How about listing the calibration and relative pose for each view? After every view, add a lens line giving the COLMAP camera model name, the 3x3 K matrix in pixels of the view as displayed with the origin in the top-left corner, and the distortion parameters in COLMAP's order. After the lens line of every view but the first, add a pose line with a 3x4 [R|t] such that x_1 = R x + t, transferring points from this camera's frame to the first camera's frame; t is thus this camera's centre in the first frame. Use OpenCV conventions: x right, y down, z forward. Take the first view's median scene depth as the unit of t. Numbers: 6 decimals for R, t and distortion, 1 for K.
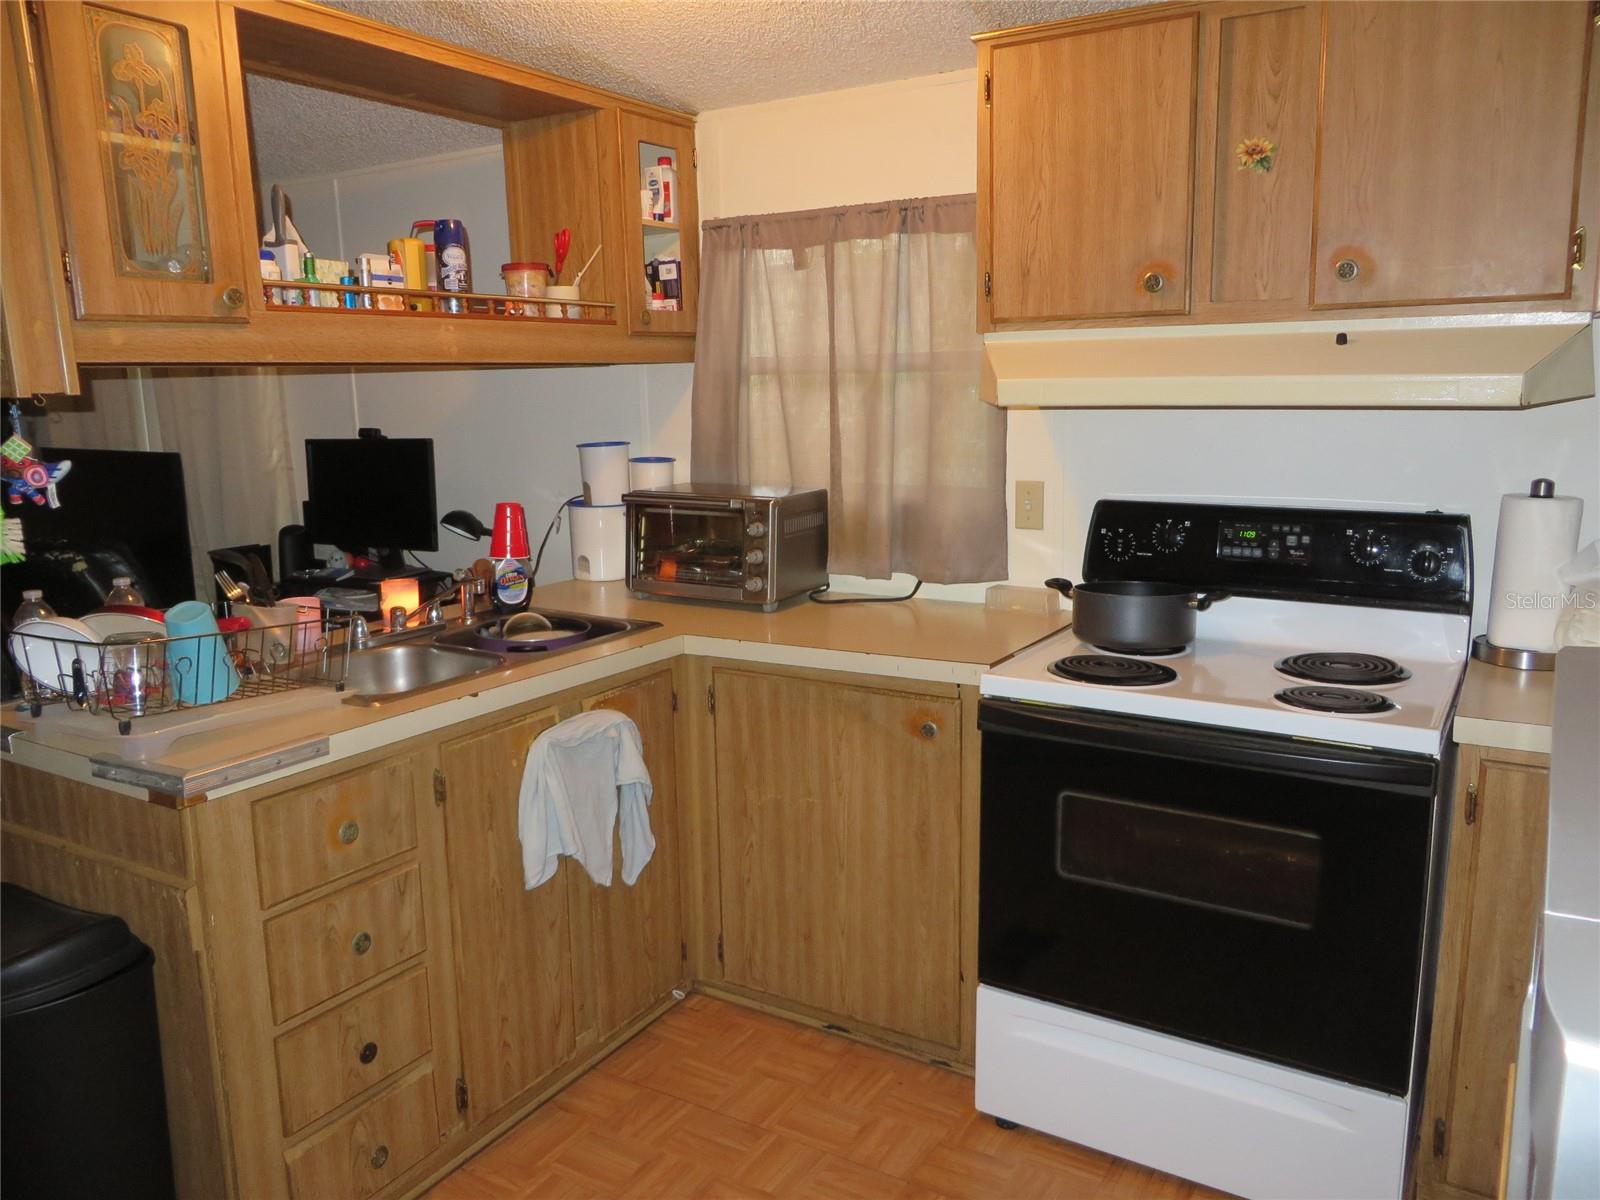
lens RADIAL K [[1207.3, 0, 792.4], [0, 1207.3, 606.0], [0, 0, 1]] dist [-0.023677, 0.013834]
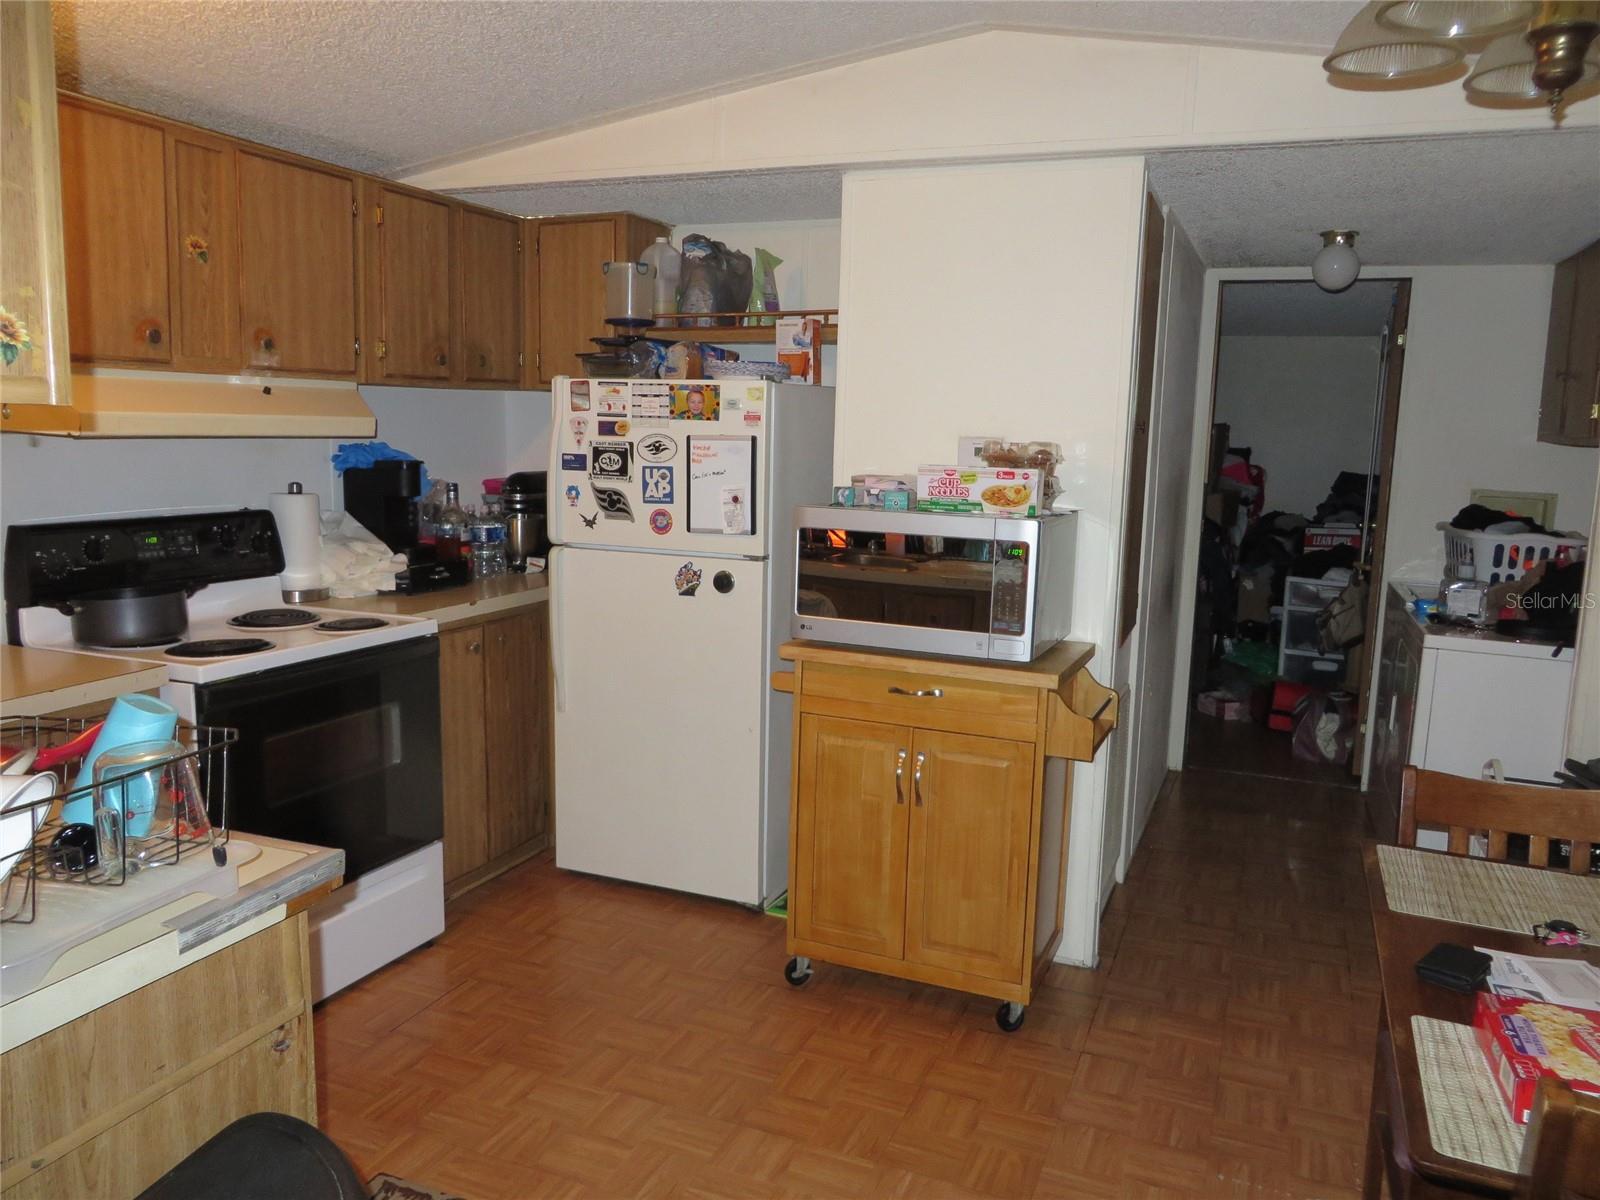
lens RADIAL K [[1207.3, 0, 786.7], [0, 1207.3, 601.2], [0, 0, 1]] dist [-0.023677, 0.013834]
pose [[-0.166388, -0.130269, 0.977418, -1.186001], [0.161748, 0.974203, 0.157376, -0.108929], [-0.972704, 0.184280, -0.141024, 0.689104]]
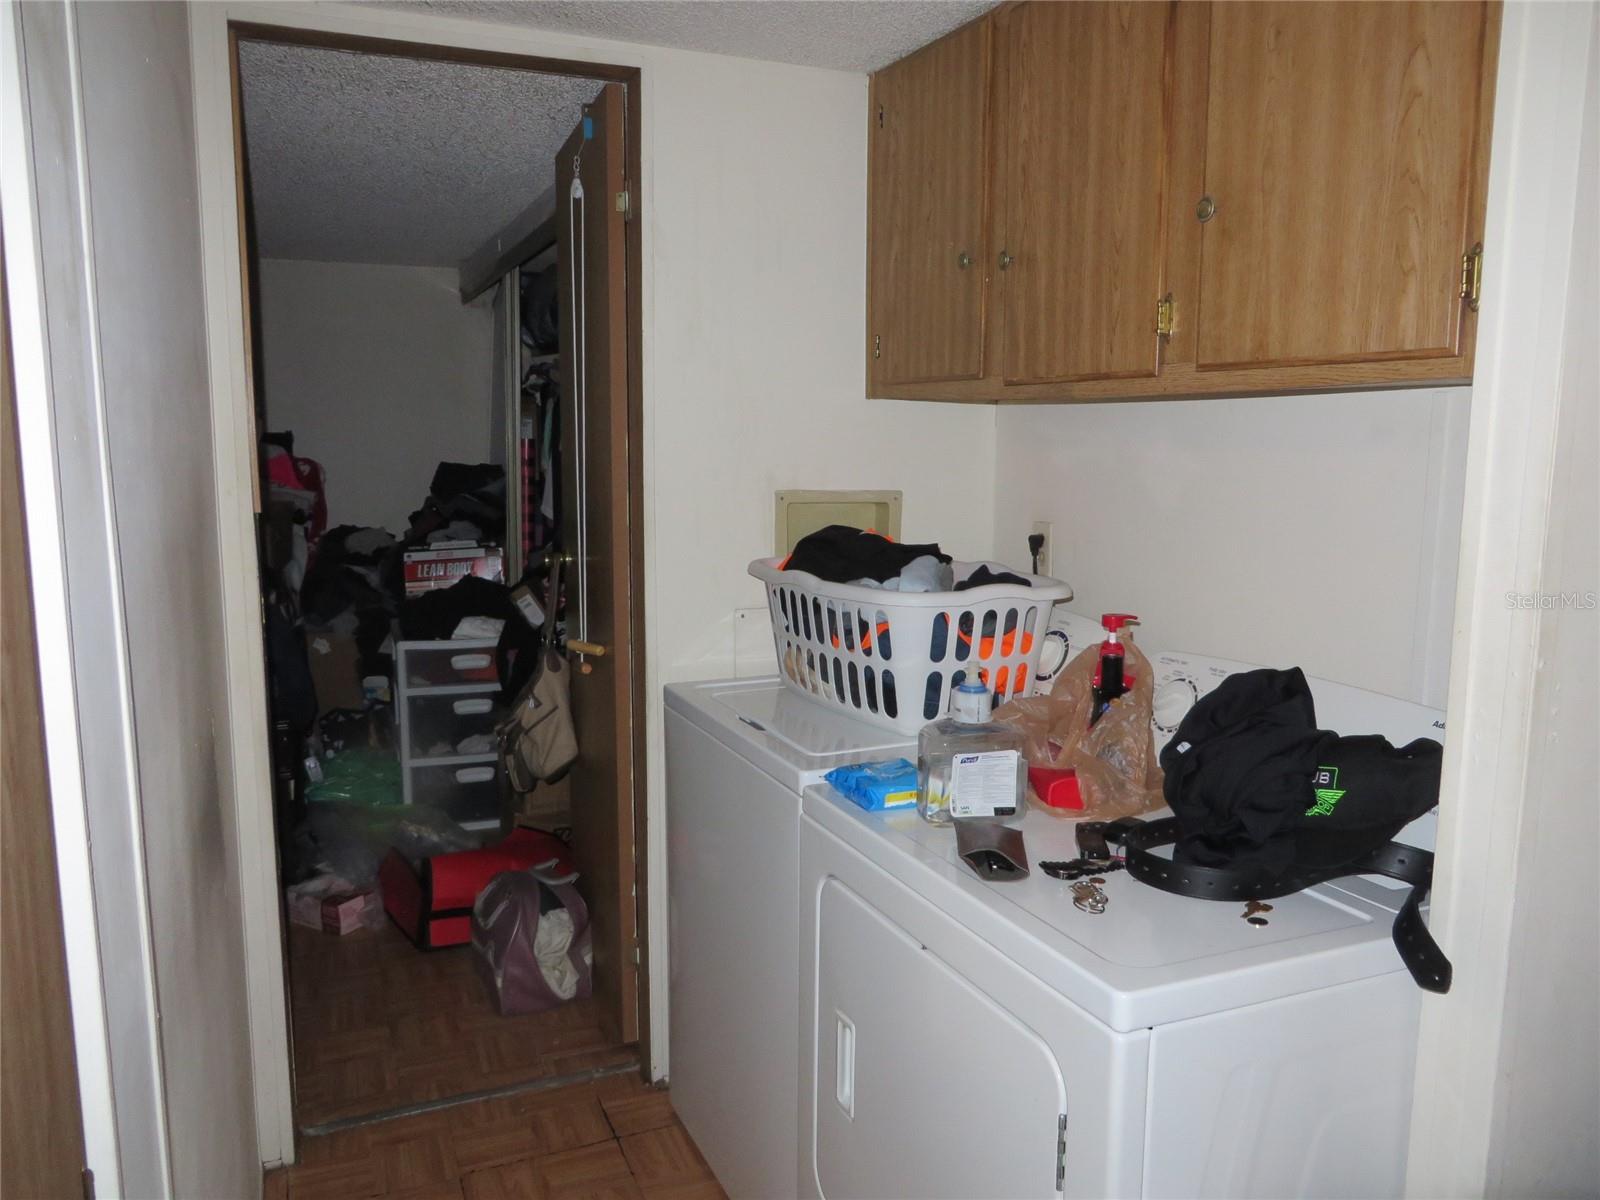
lens RADIAL K [[1207.3, 0, 799.3], [0, 1207.3, 594.6], [0, 0, 1]] dist [-0.023677, 0.013834]
pose [[-0.819163, -0.065112, 0.569853, -0.526670], [0.119307, 0.952460, 0.280333, -0.048047], [-0.561015, 0.297625, -0.772451, 0.356647]]
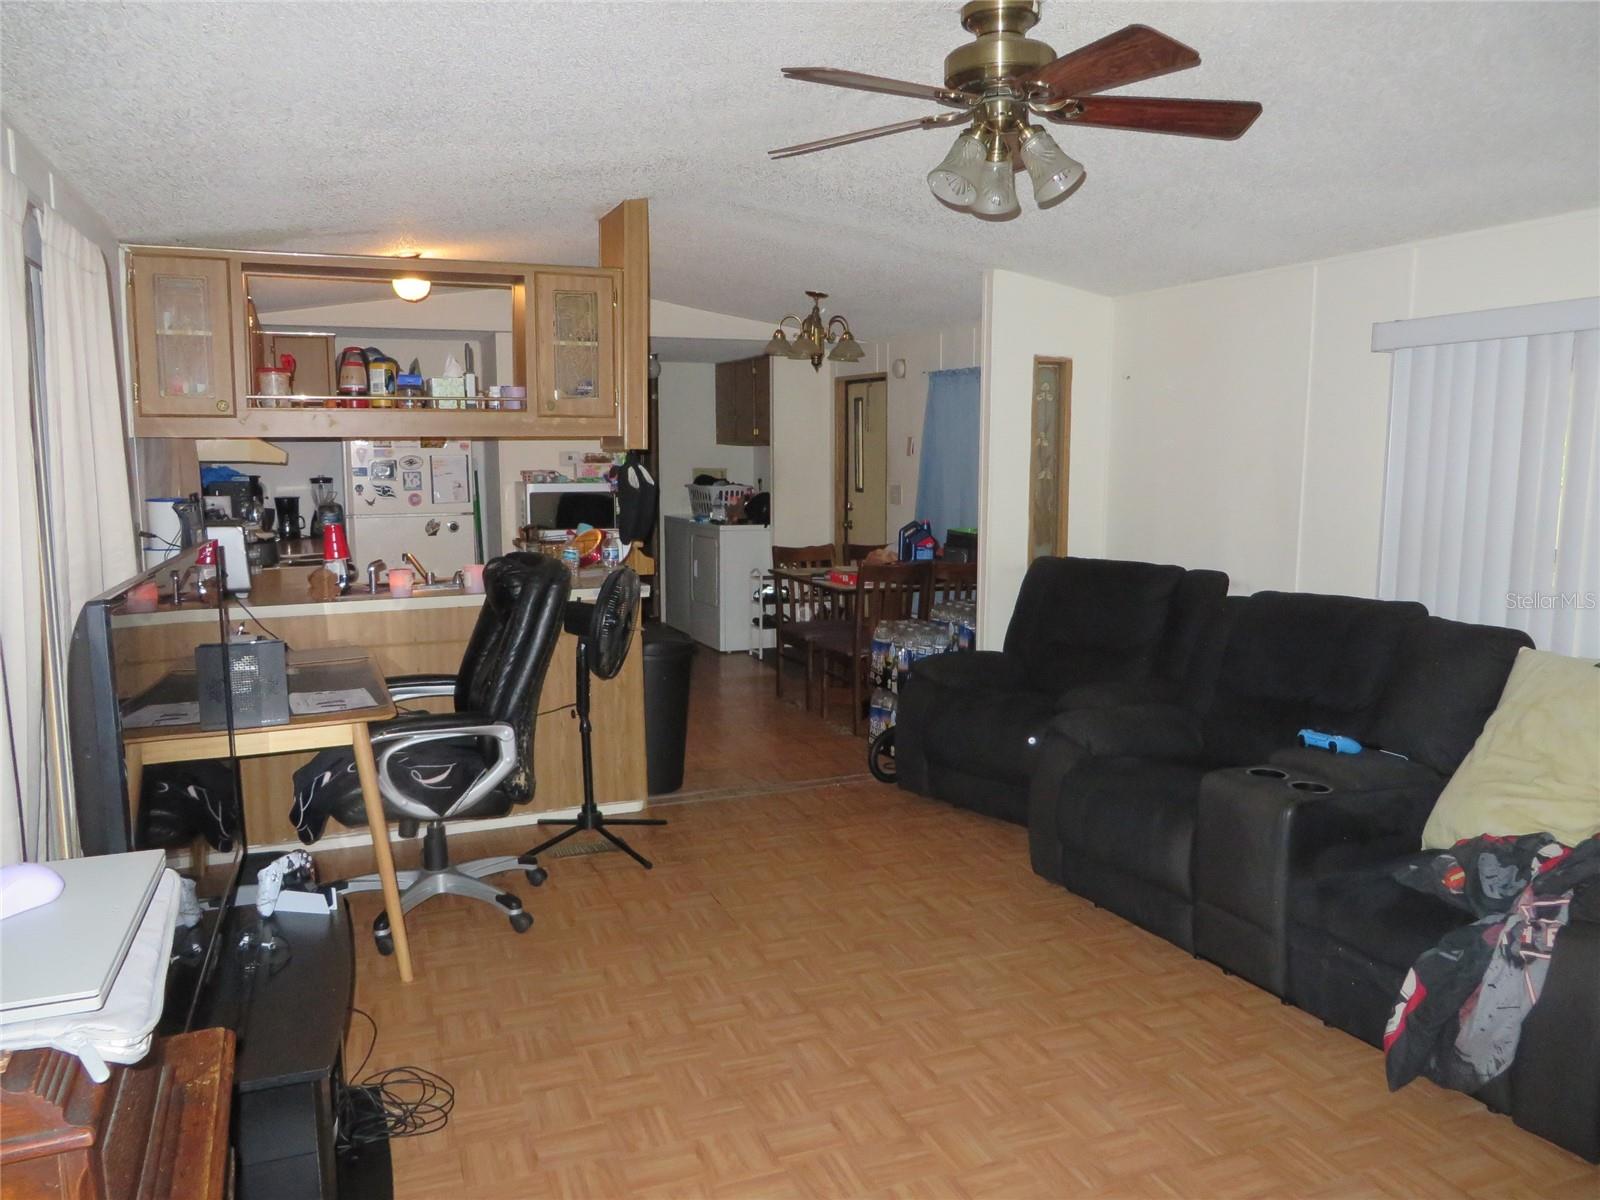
lens RADIAL K [[1207.3, 0, 804.0], [0, 1207.3, 601.3], [0, 0, 1]] dist [-0.023677, 0.013834]
pose [[-0.807593, -0.051353, 0.587501, -1.769025], [0.132373, 0.954997, 0.265438, -0.283166], [-0.574693, 0.292135, -0.764451, 1.661777]]
